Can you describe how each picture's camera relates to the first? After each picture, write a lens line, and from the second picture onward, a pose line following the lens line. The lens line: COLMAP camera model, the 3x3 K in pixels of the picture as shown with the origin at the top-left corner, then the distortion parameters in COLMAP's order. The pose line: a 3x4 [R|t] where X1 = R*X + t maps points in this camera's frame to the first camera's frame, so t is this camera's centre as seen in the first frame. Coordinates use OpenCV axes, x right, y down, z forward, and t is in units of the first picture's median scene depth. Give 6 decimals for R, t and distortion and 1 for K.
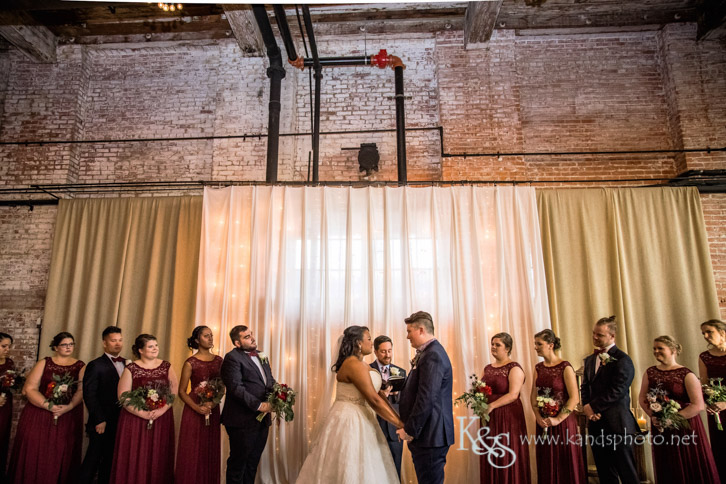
lens RADIAL K [[550.4, 0, 345.8], [0, 550.4, 240.5], [0, 0, 1]] dist [-0.031831, 0.004757]
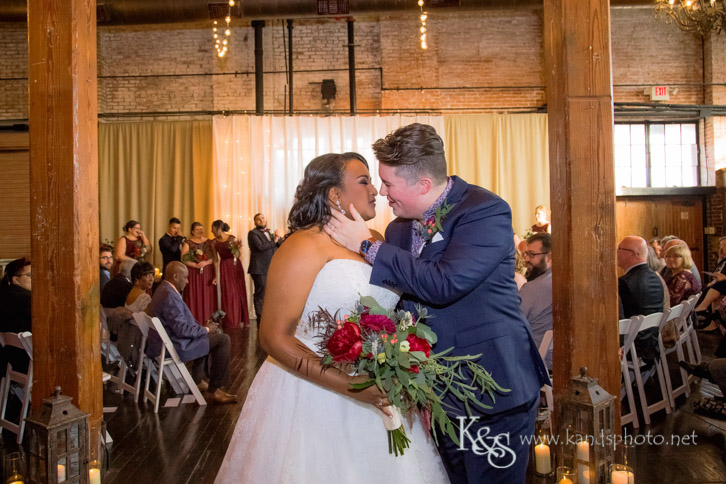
lens RADIAL K [[550.4, 0, 345.8], [0, 550.4, 240.5], [0, 0, 1]] dist [-0.031831, 0.004757]
pose [[0.995844, -0.026226, 0.087219, -0.047298], [0.006330, 0.975259, 0.220974, -0.090423], [-0.090856, -0.219504, 0.971372, -0.433166]]
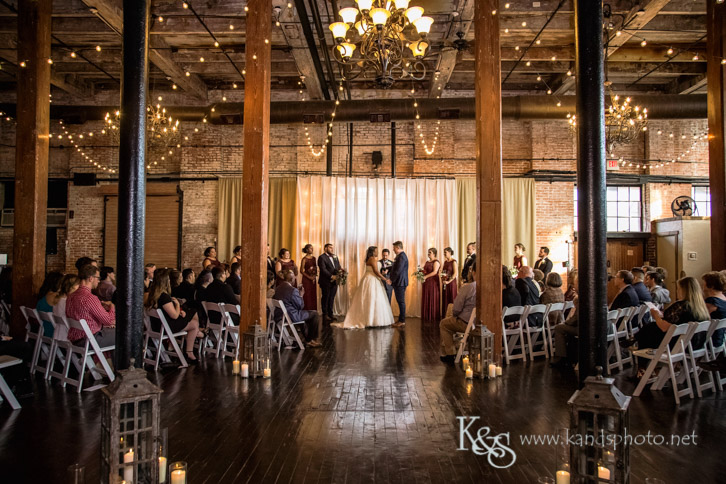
lens RADIAL K [[480.7, 0, 370.0], [0, 480.7, 242.6], [0, 0, 1]] dist [-0.020722, 0.000678]
pose [[0.998909, 0.006302, 0.046269, -0.064067], [-0.014458, 0.983901, 0.178128, -0.165978], [-0.044402, -0.178603, 0.982919, -0.776085]]
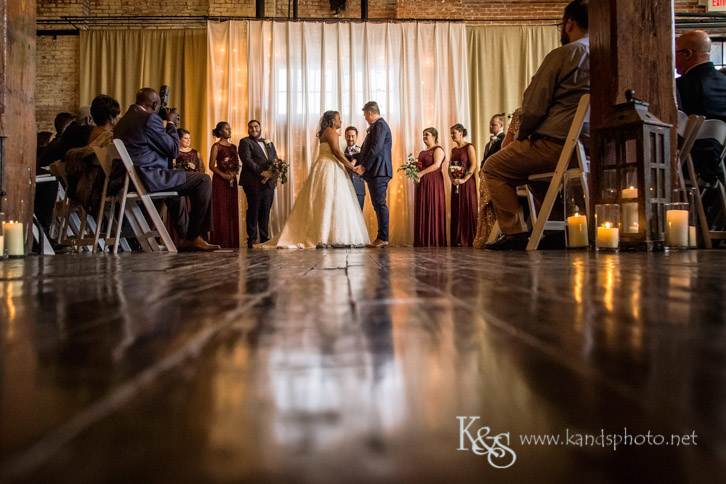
lens RADIAL K [[601.6, 0, 349.2], [0, 601.6, 209.6], [0, 0, 1]] dist [0.013918, 0.008245]
pose [[0.997545, -0.008801, 0.069469, -0.031979], [-0.004472, 0.982039, 0.188624, 0.060947], [-0.069881, -0.188472, 0.979589, -0.427130]]
